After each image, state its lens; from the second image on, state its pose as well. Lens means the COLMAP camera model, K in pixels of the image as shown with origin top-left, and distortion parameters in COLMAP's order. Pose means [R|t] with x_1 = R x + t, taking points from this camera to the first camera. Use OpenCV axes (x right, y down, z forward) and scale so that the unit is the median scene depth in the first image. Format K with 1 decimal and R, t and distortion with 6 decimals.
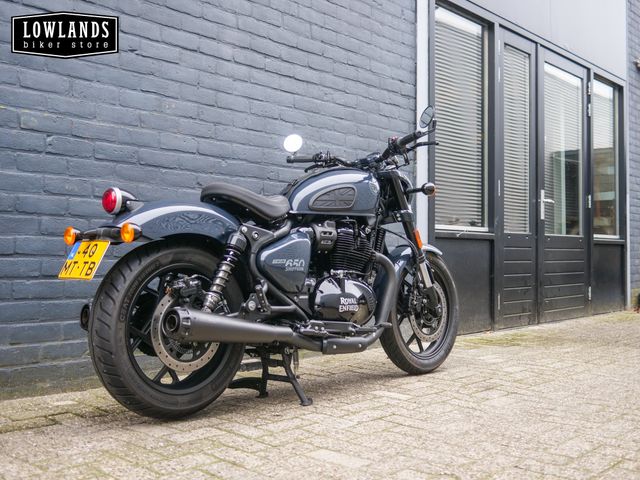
lens RADIAL K [[733.3, 0, 320.3], [0, 733.3, 236.4], [0, 0, 1]] dist [-0.002885, 0.000000]
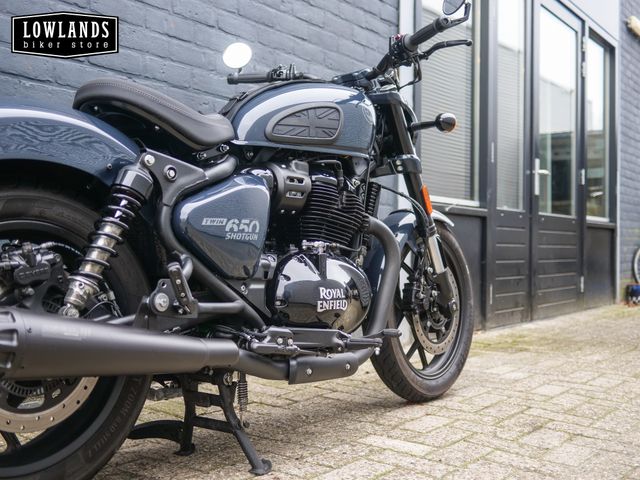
lens RADIAL K [[733.3, 0, 316.9], [0, 733.3, 241.5], [0, 0, 1]] dist [-0.002885, 0.000000]
pose [[0.996756, 0.005947, 0.080268, -0.020479], [-0.007340, 0.999827, 0.017071, 0.034013], [-0.080152, -0.017605, 0.996627, 0.387320]]
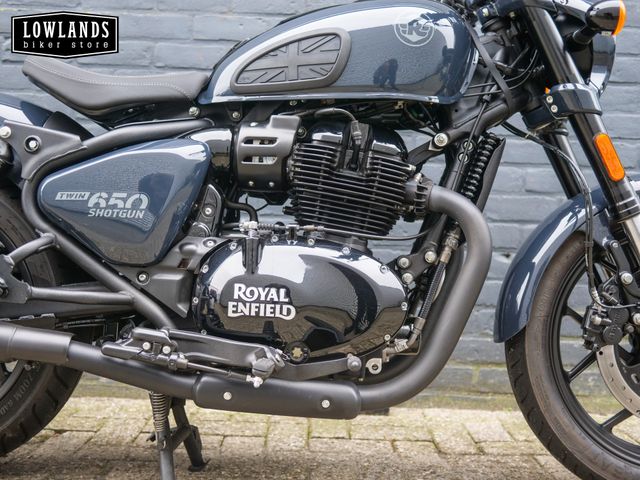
lens RADIAL K [[733.3, 0, 317.9], [0, 733.3, 239.5], [0, 0, 1]] dist [-0.002885, 0.000000]
pose [[0.670370, 0.012928, -0.741914, 0.353453], [-0.006281, 0.999911, 0.011749, 0.048680], [0.742000, -0.003216, 0.670392, 0.698588]]
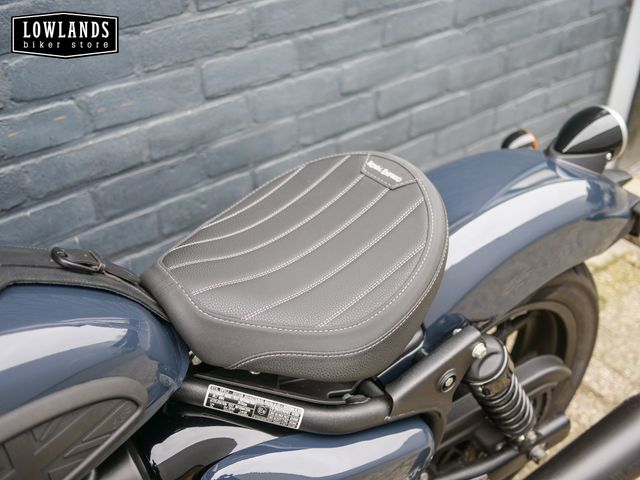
lens RADIAL K [[733.3, 0, 320.2], [0, 733.3, 239.0], [0, 0, 1]] dist [-0.002885, 0.000000]
pose [[0.984901, 0.101850, -0.139990, 0.039154], [0.003143, 0.797976, 0.602682, -0.209110], [0.173092, -0.594022, 0.785607, 0.856621]]
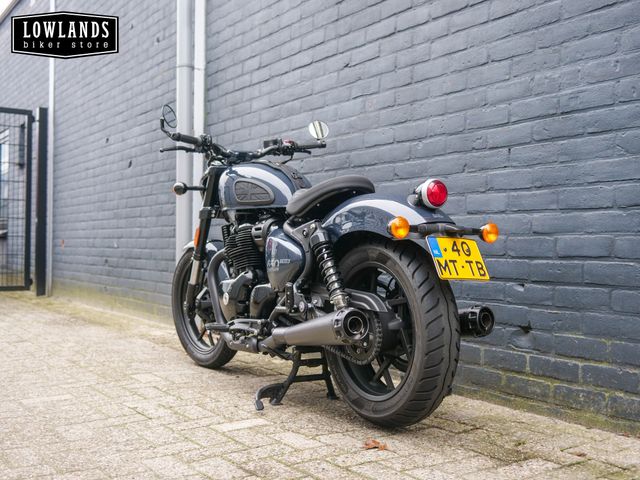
lens RADIAL K [[733.3, 0, 319.0], [0, 733.3, 240.5], [0, 0, 1]] dist [-0.002885, 0.000000]
pose [[-0.244210, -0.019747, -0.969521, 0.846785], [0.014320, 0.999610, -0.023967, 0.035761], [0.969617, -0.019736, -0.243832, 1.270105]]
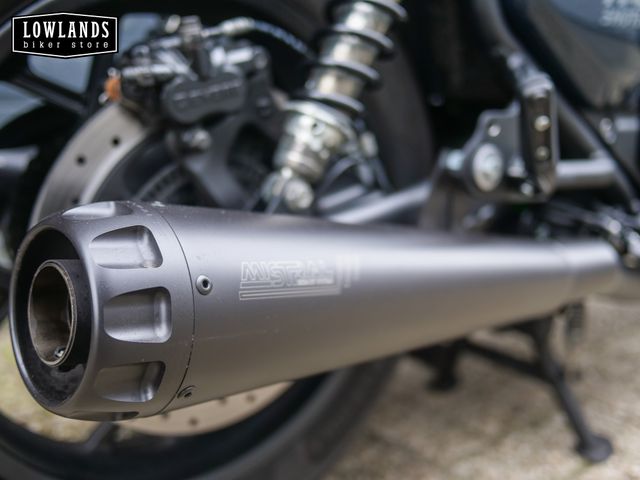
lens RADIAL K [[733.3, 0, 314.0], [0, 733.3, 239.1], [0, 0, 1]] dist [-0.002885, 0.000000]
pose [[0.990486, 0.048774, -0.128679, -0.096270], [-0.012066, 0.962264, 0.271851, 0.045281], [0.137082, -0.267712, 0.953697, 0.636932]]
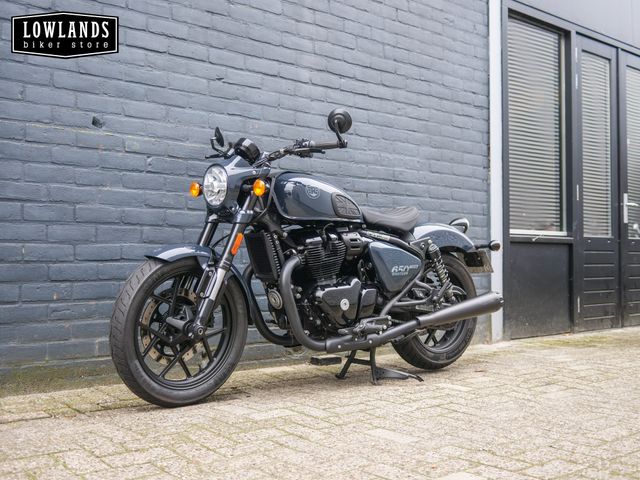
lens RADIAL K [[733.3, 0, 317.7], [0, 733.3, 239.3], [0, 0, 1]] dist [-0.002885, 0.000000]
pose [[0.990192, -0.010339, -0.139329, 0.050367], [0.009597, 0.999936, -0.005995, 0.002104], [0.139382, 0.004599, 0.990228, -0.101884]]
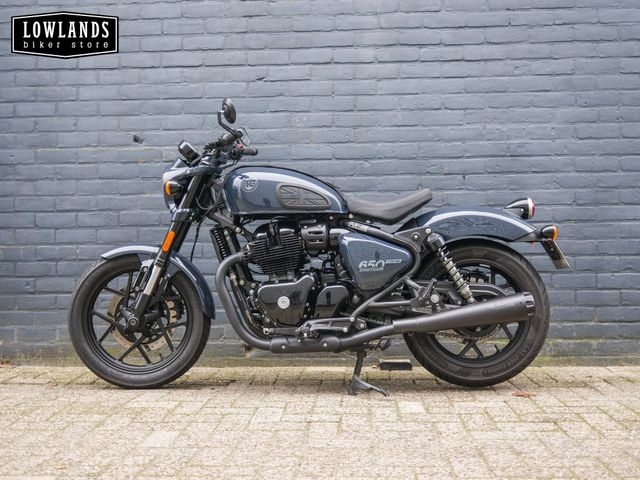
lens RADIAL K [[733.3, 0, 318.0], [0, 733.3, 241.3], [0, 0, 1]] dist [-0.002885, 0.000000]
pose [[0.626246, -0.032698, -0.778939, 0.719794], [0.036437, 0.999256, -0.012652, 0.021093], [0.778773, -0.020459, 0.626972, 0.353456]]
